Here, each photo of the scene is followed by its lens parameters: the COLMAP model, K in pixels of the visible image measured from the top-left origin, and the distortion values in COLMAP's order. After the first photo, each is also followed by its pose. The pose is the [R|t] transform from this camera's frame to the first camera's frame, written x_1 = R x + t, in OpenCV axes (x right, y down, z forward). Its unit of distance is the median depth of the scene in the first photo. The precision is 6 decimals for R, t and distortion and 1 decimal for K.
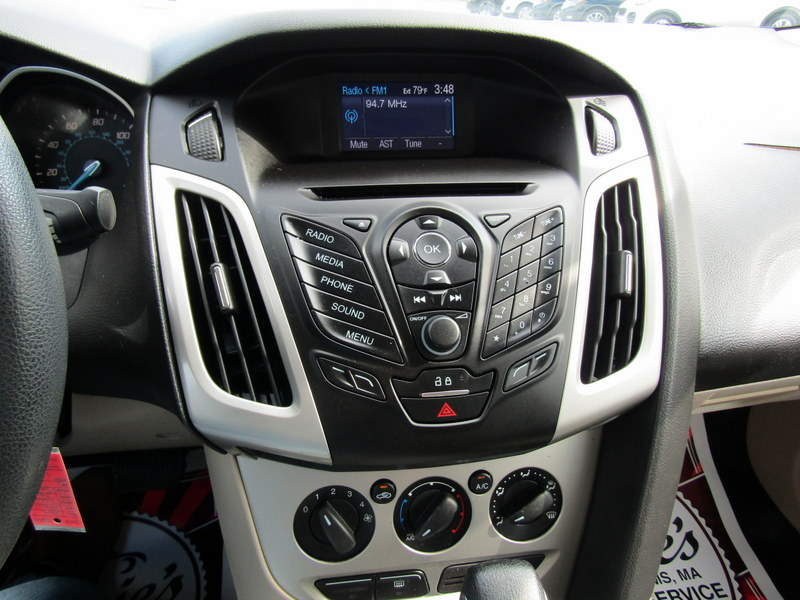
lens RADIAL K [[568.4, 0, 393.2], [0, 568.4, 298.3], [0, 0, 1]] dist [0.000068, 0.006671]
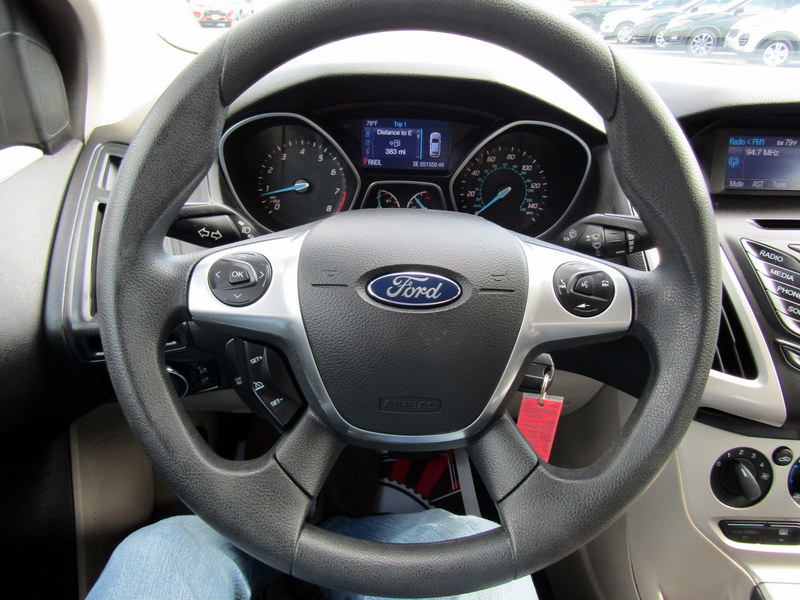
lens RADIAL K [[568.4, 0, 402.4], [0, 568.4, 299.0], [0, 0, 1]] dist [0.000068, 0.006671]
pose [[0.991302, 0.066155, -0.113769, -0.639550], [-0.068734, 0.997456, -0.018893, 0.058754], [0.112230, 0.026548, 0.993328, -0.329998]]
